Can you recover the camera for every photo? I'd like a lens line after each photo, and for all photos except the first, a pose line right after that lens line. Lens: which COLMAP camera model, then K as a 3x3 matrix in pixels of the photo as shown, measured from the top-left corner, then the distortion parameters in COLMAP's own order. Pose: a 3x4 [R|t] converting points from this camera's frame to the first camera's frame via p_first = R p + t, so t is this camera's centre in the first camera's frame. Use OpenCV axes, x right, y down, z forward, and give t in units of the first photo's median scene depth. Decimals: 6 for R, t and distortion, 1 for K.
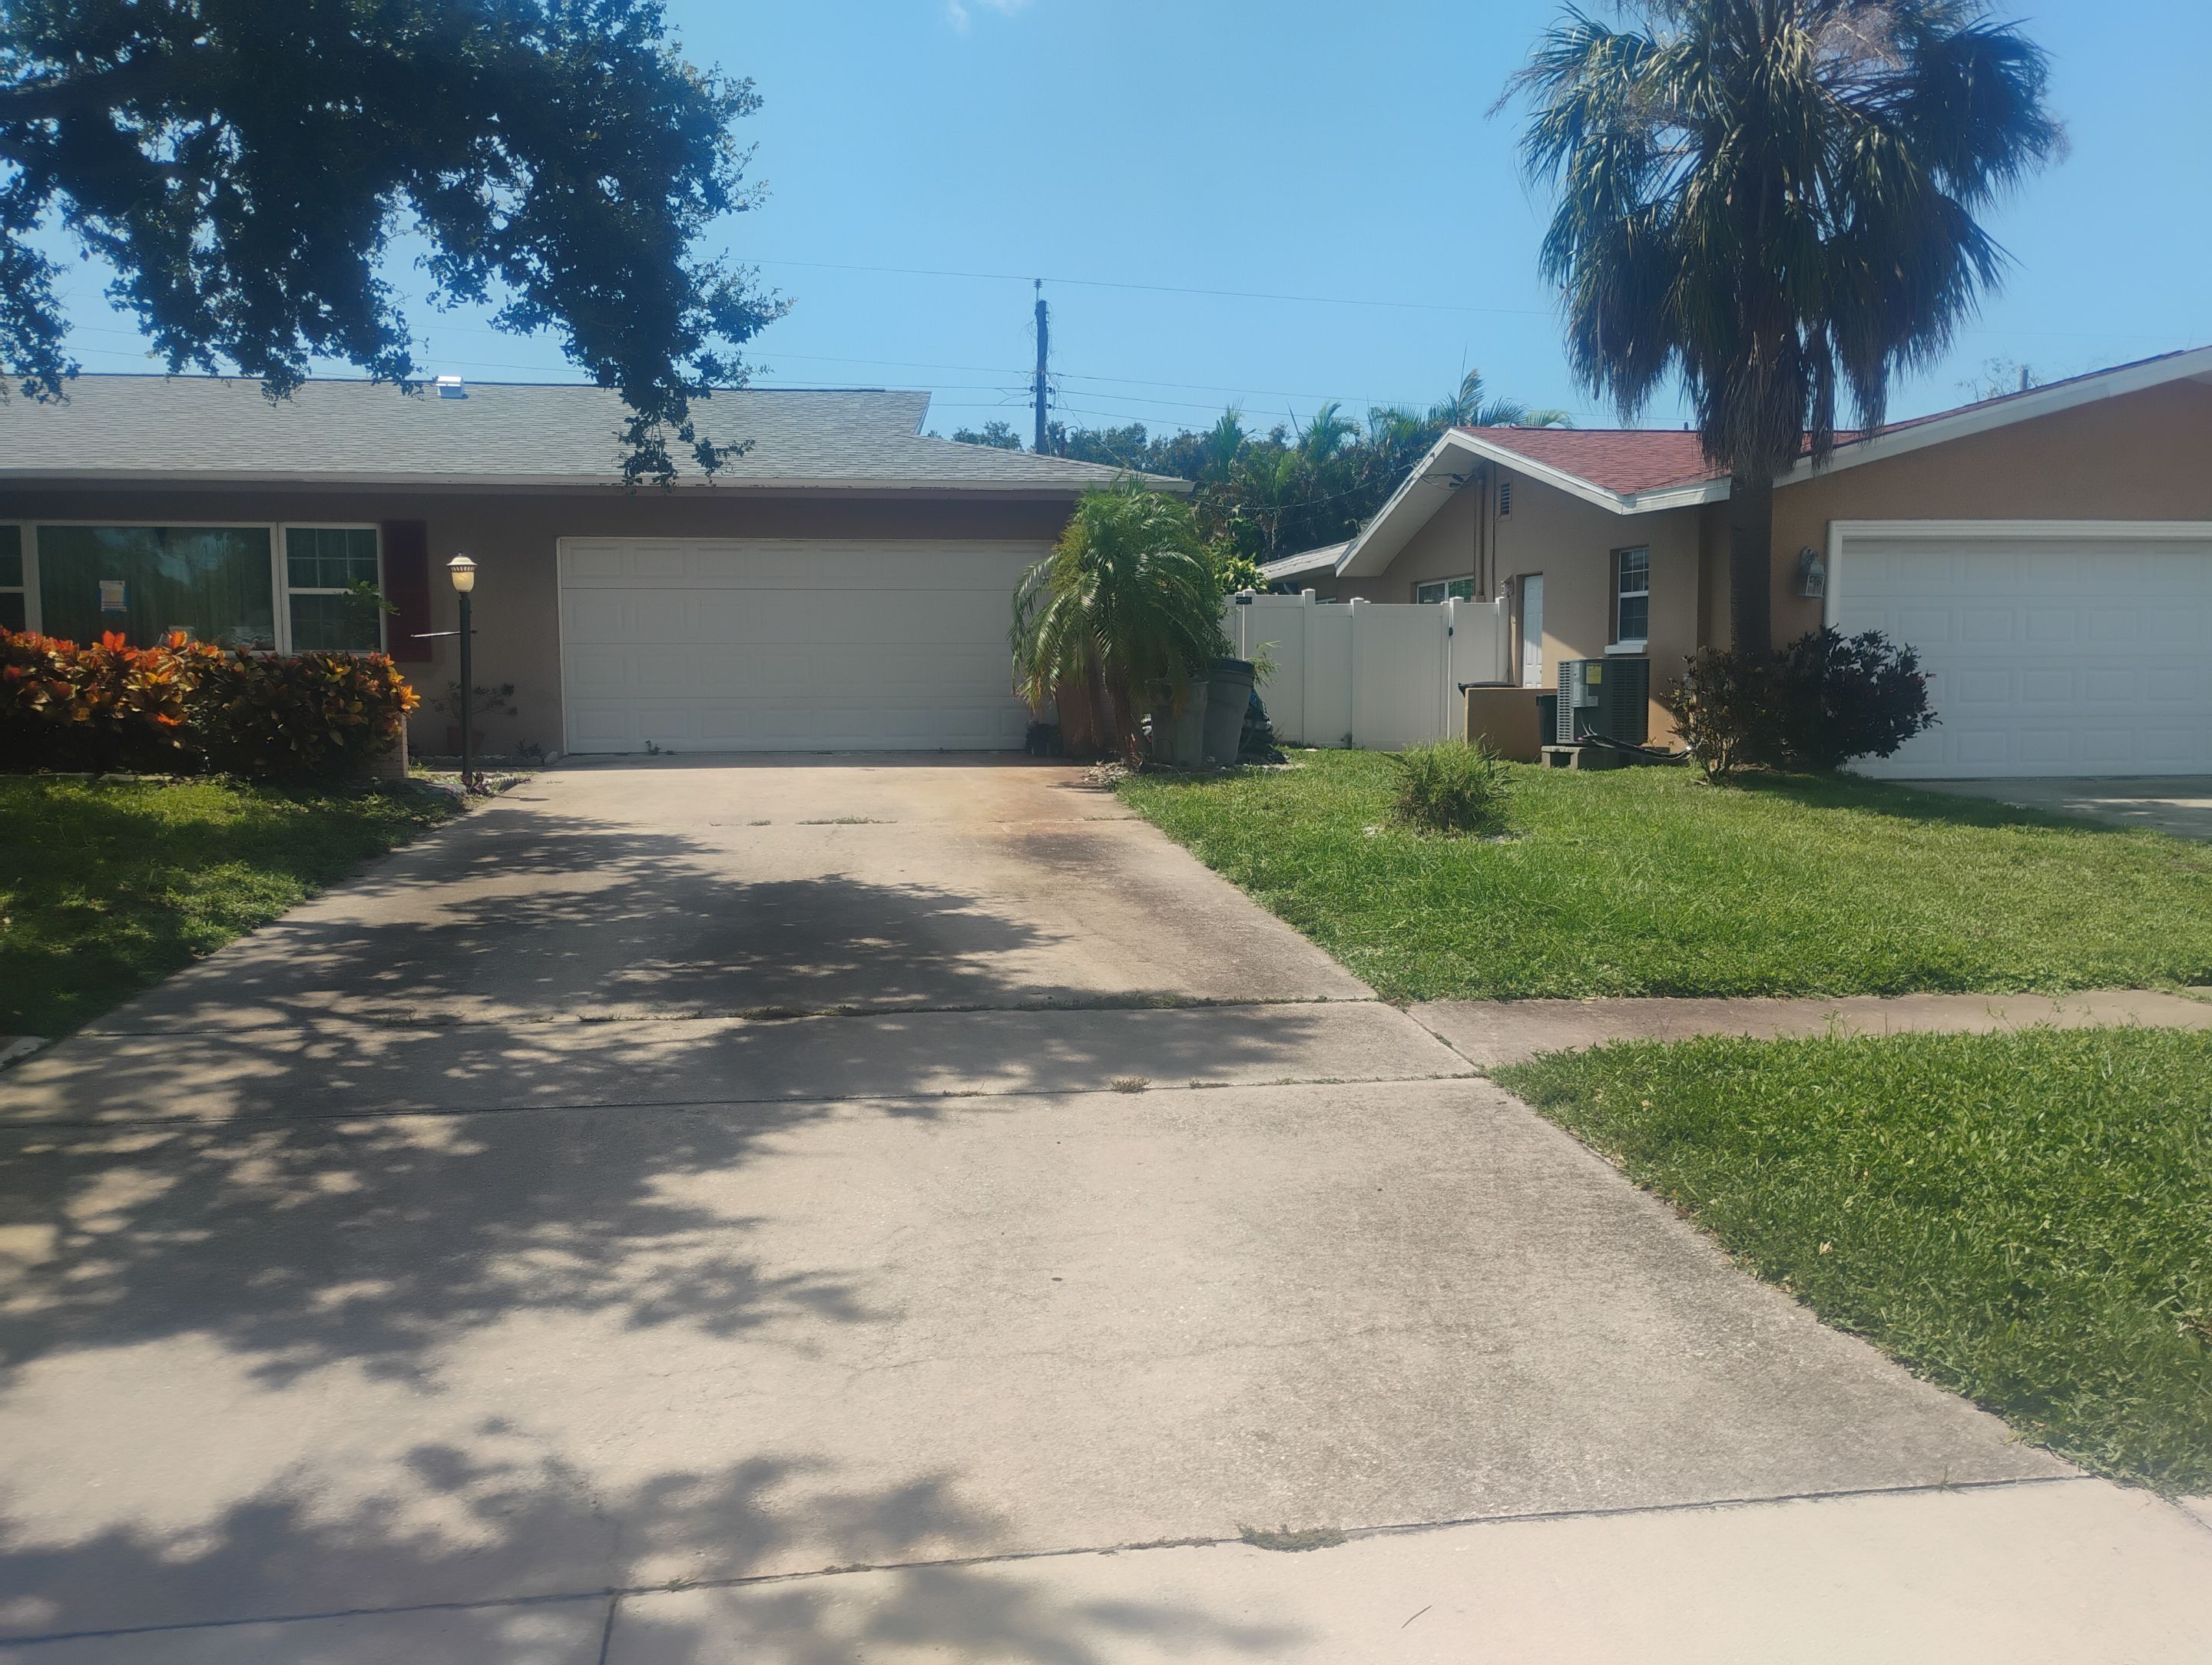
lens RADIAL K [[1836.0, 0, 1110.1], [0, 1836.0, 826.4], [0, 0, 1]] dist [0.069491, -0.075613]
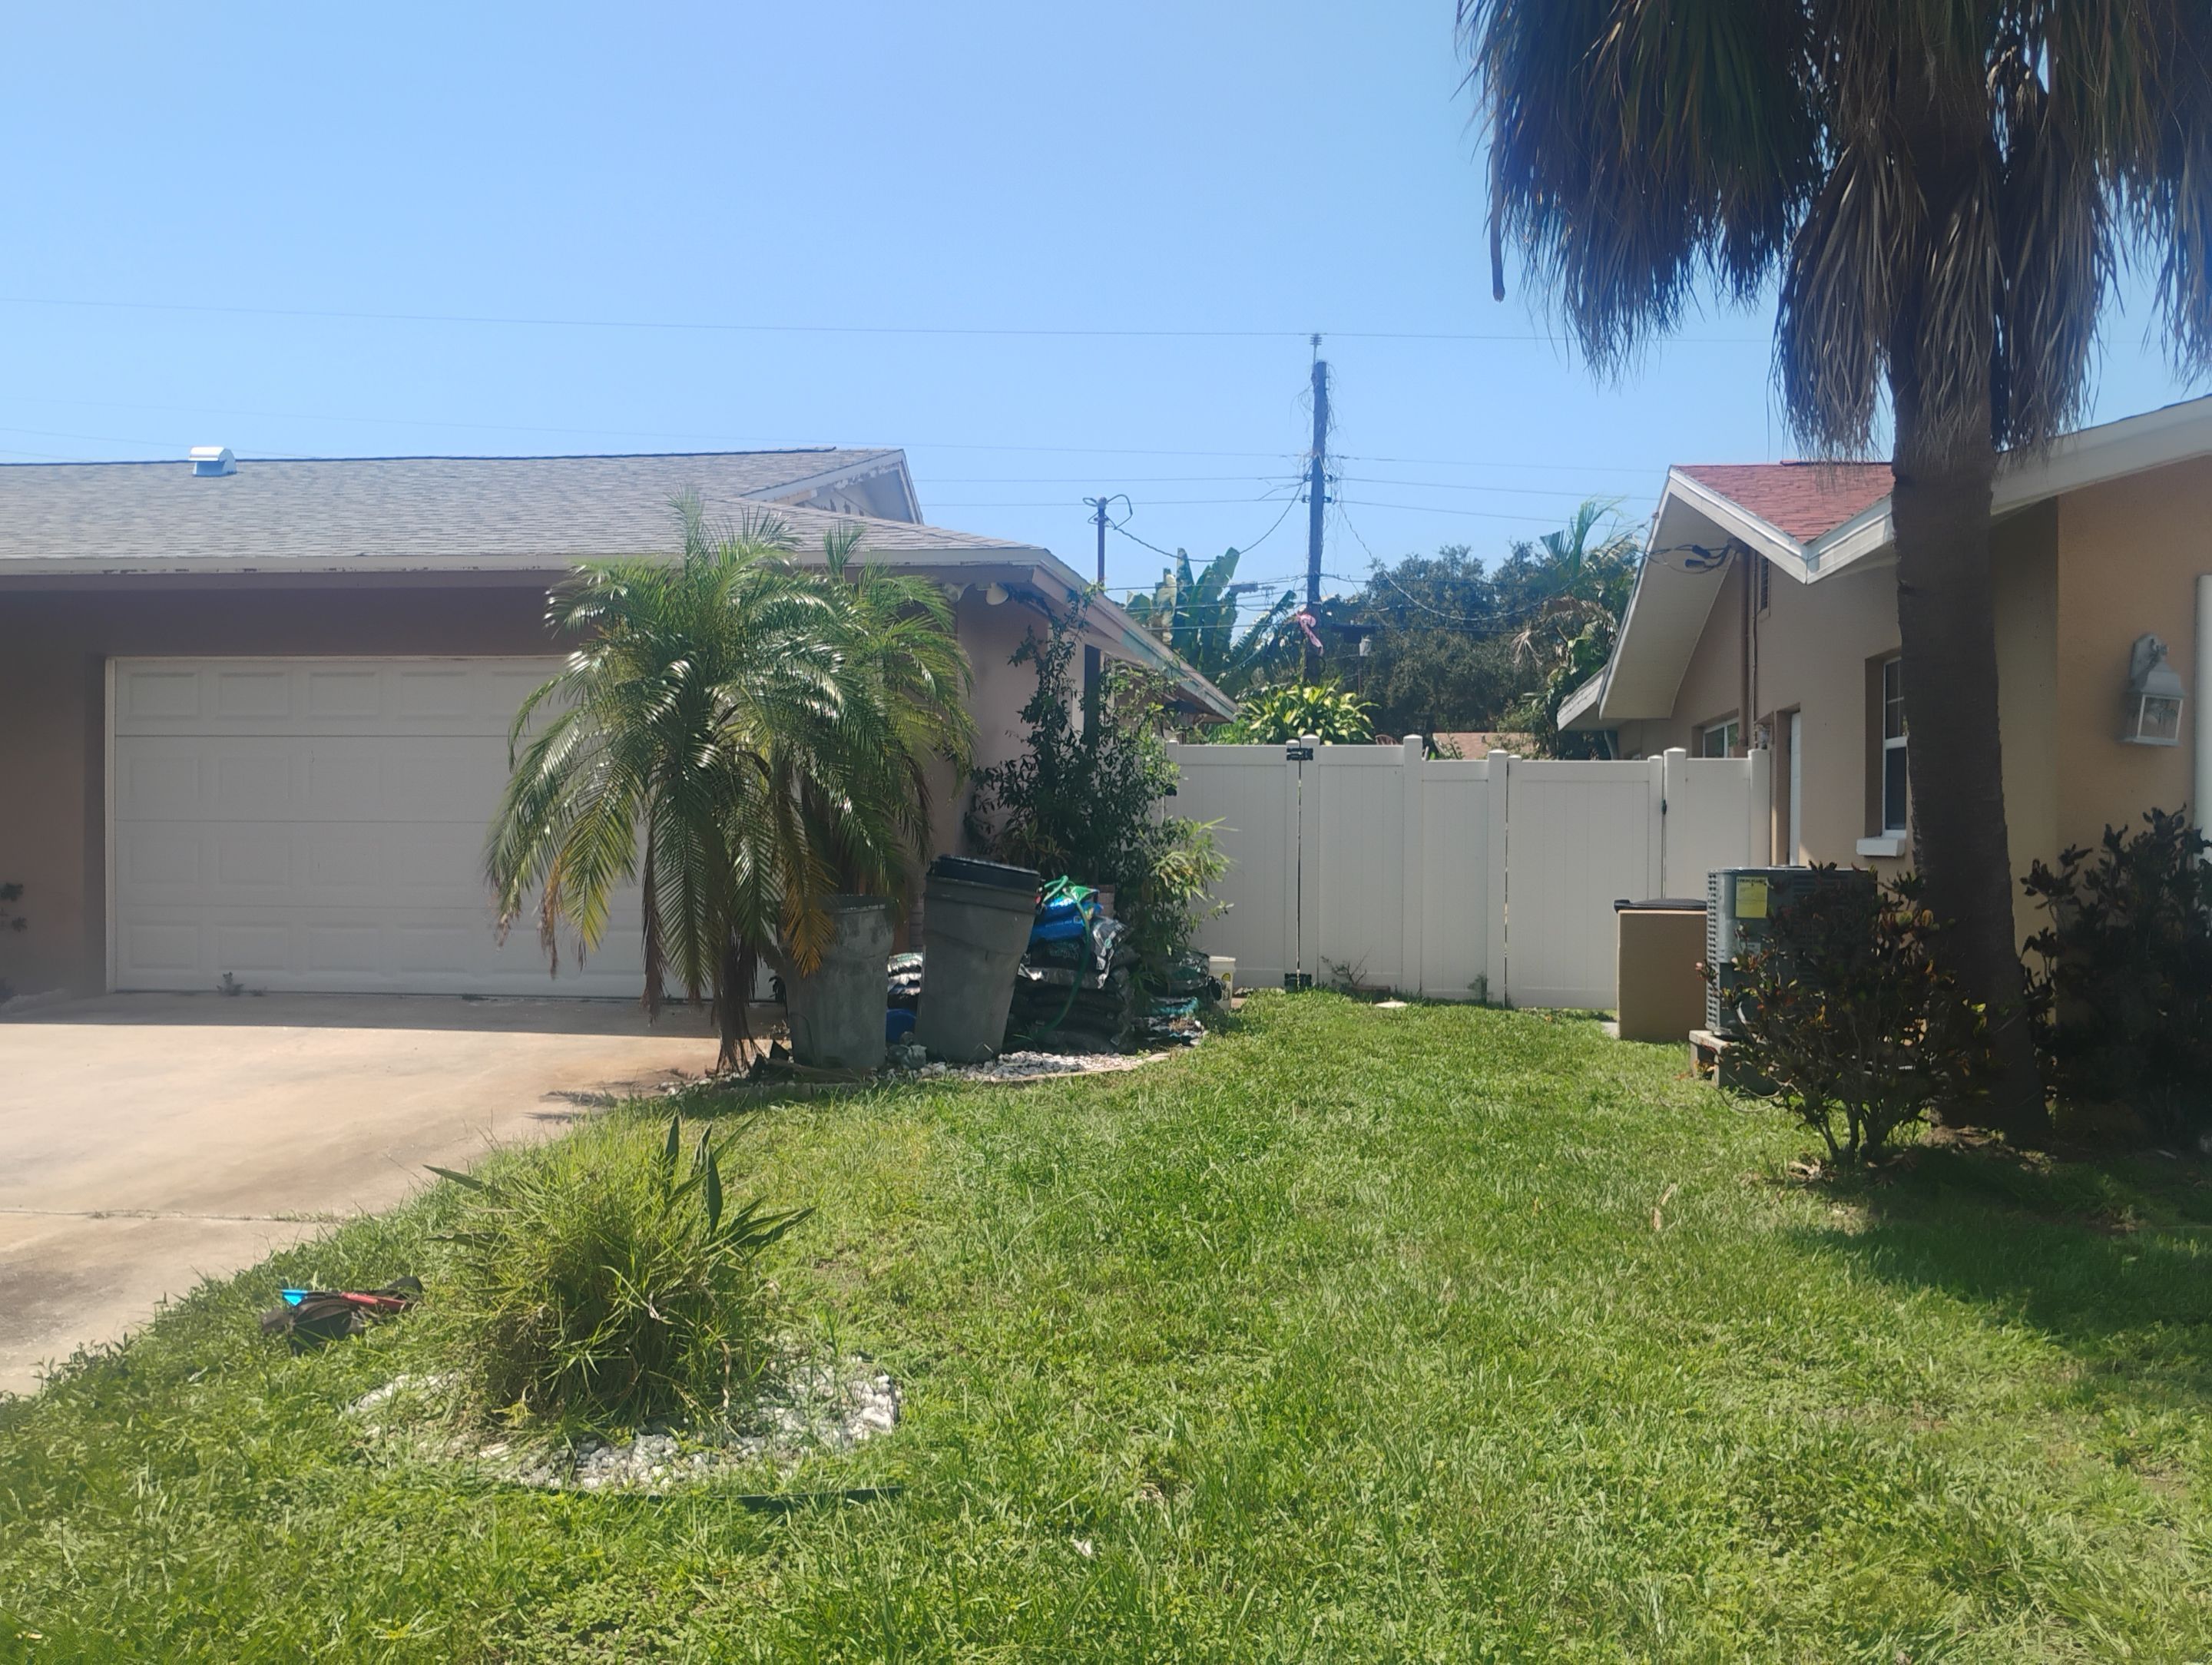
lens RADIAL K [[2065.9, 0, 1106.2], [0, 2065.9, 834.3], [0, 0, 1]] dist [0.067797, 0.000000]
pose [[0.960848, 0.009934, -0.276899, 0.238827], [-0.033904, 0.996063, -0.081914, -0.045431], [0.274995, 0.088095, 0.957401, 0.388857]]
